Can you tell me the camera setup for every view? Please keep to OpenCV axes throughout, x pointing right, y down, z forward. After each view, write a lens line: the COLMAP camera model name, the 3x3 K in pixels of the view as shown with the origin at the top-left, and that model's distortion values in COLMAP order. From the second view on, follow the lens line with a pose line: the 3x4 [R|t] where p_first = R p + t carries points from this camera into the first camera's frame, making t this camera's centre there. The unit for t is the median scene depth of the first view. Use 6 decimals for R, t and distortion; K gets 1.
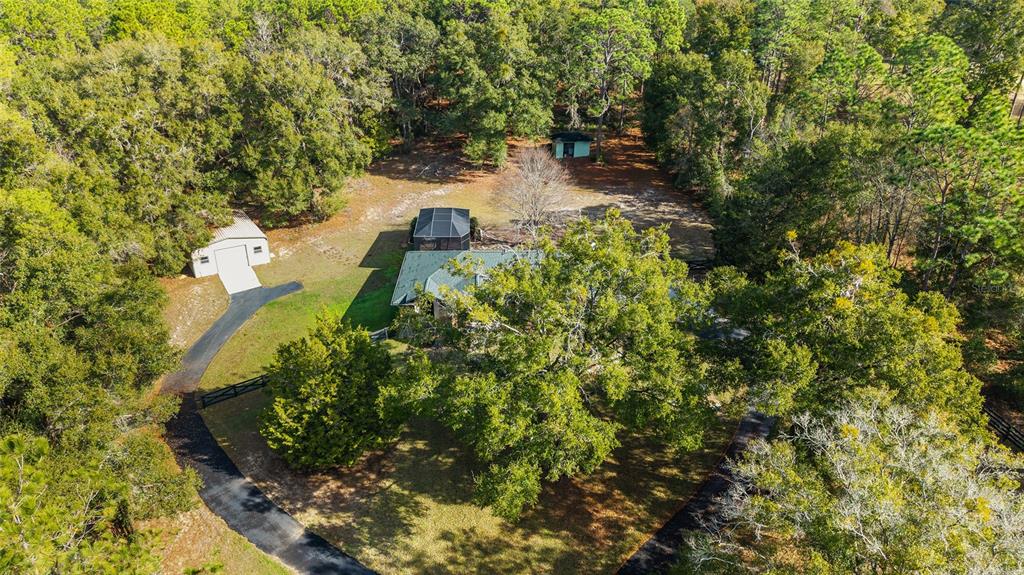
lens RADIAL K [[720.8, 0, 509.3], [0, 720.8, 293.3], [0, 0, 1]] dist [0.013926, -0.017731]
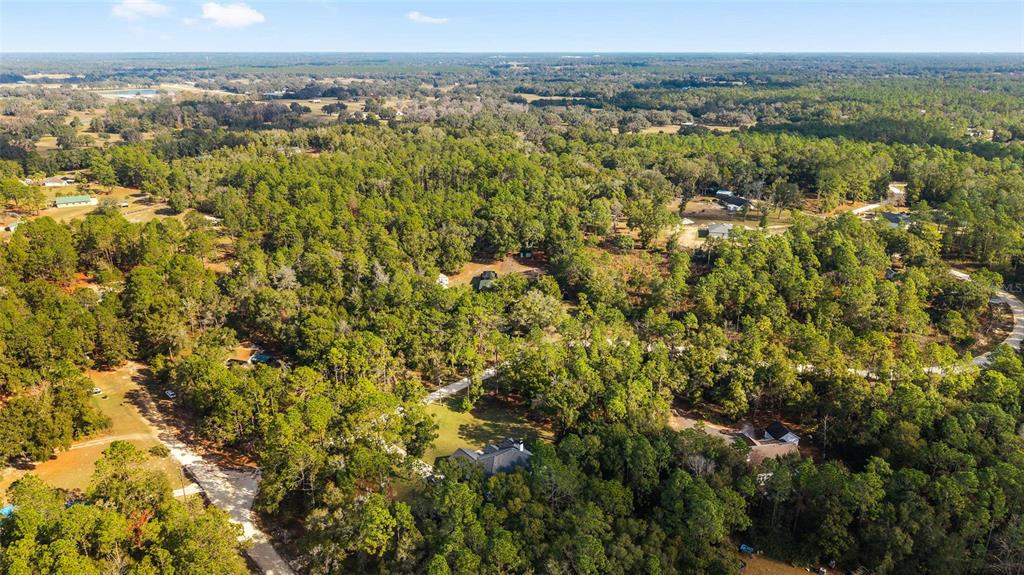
lens RADIAL K [[720.8, 0, 511.2], [0, 720.8, 287.8], [0, 0, 1]] dist [0.013926, -0.017731]
pose [[0.998675, 0.004361, -0.051277, 0.228243], [-0.009822, 0.994240, -0.106725, 0.382065], [0.050516, 0.107087, 0.992966, -2.823405]]
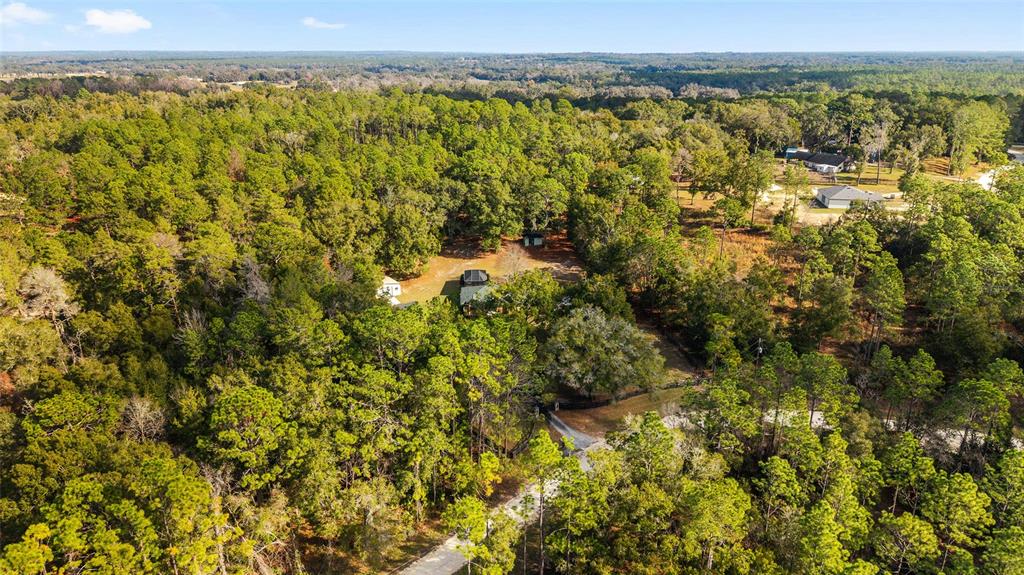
lens RADIAL K [[720.8, 0, 515.4], [0, 720.8, 285.2], [0, 0, 1]] dist [0.013926, -0.017731]
pose [[0.999545, -0.020171, 0.022444, -0.012222], [0.022567, 0.993425, -0.112243, 0.171499], [-0.020032, 0.112698, 0.993427, -1.149153]]
